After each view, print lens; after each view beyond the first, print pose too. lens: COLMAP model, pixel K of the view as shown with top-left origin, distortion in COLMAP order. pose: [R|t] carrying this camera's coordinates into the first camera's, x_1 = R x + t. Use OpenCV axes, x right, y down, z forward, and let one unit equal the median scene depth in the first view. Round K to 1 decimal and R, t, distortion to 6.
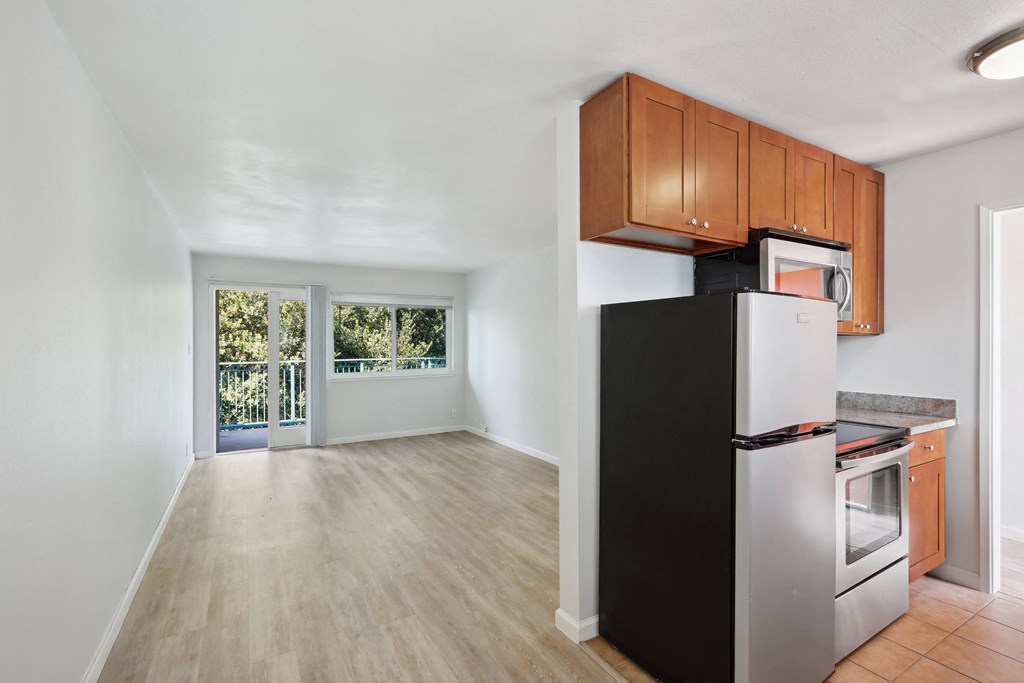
lens RADIAL K [[479.6, 0, 517.2], [0, 479.6, 337.9], [0, 0, 1]] dist [-0.015063, 0.010780]
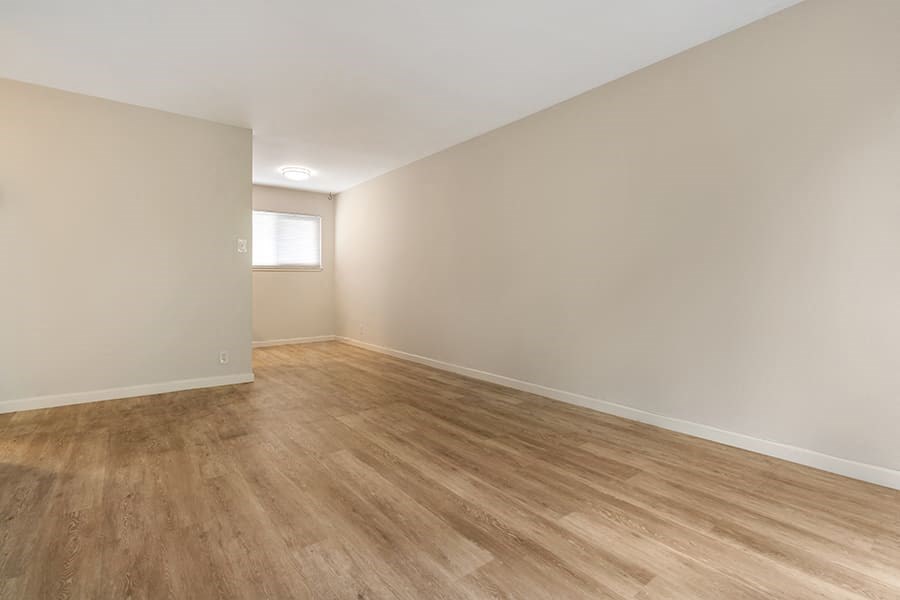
lens RADIAL K [[418.0, 0, 447.8], [0, 418.0, 287.8], [0, 0, 1]] dist [-0.002615, -0.000116]
pose [[-0.991058, 0.006112, -0.133293, -0.190980], [0.006293, 0.999980, -0.000936, 0.080627], [0.133285, -0.001766, -0.991076, 1.092742]]
